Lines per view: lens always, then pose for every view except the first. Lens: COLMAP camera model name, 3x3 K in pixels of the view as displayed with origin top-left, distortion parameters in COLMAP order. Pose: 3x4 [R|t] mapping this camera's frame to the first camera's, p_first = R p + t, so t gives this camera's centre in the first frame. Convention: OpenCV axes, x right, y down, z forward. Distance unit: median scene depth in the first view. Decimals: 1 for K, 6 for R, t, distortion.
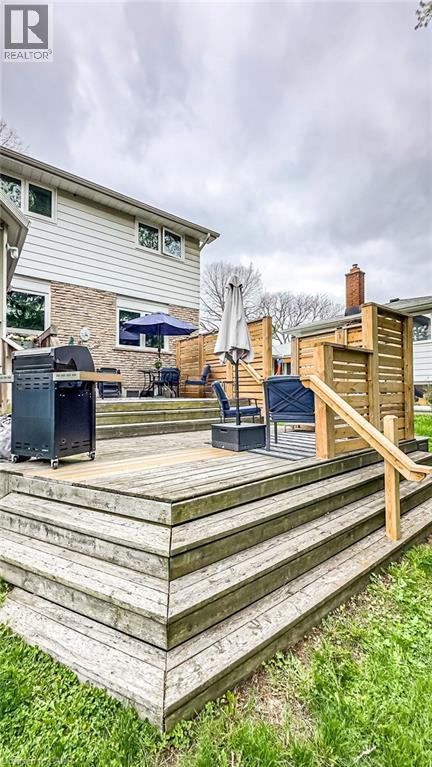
lens RADIAL K [[307.6, 0, 217.3], [0, 307.6, 387.8], [0, 0, 1]] dist [0.000870, -0.000023]
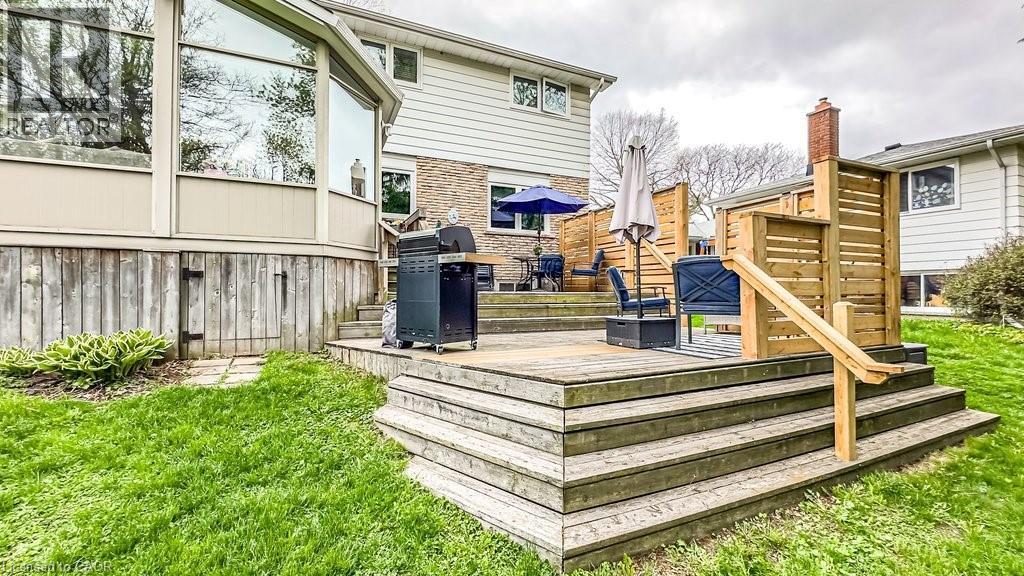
lens RADIAL K [[412.9, 0, 512.0], [0, 412.9, 288.0], [0, 0, 1]] dist [0.001221, -0.000502]
pose [[0.971379, 0.002593, -0.237522, -0.001492], [-0.001039, 0.999977, 0.006669, 0.034712], [0.237534, -0.006232, 0.971359, -0.151351]]
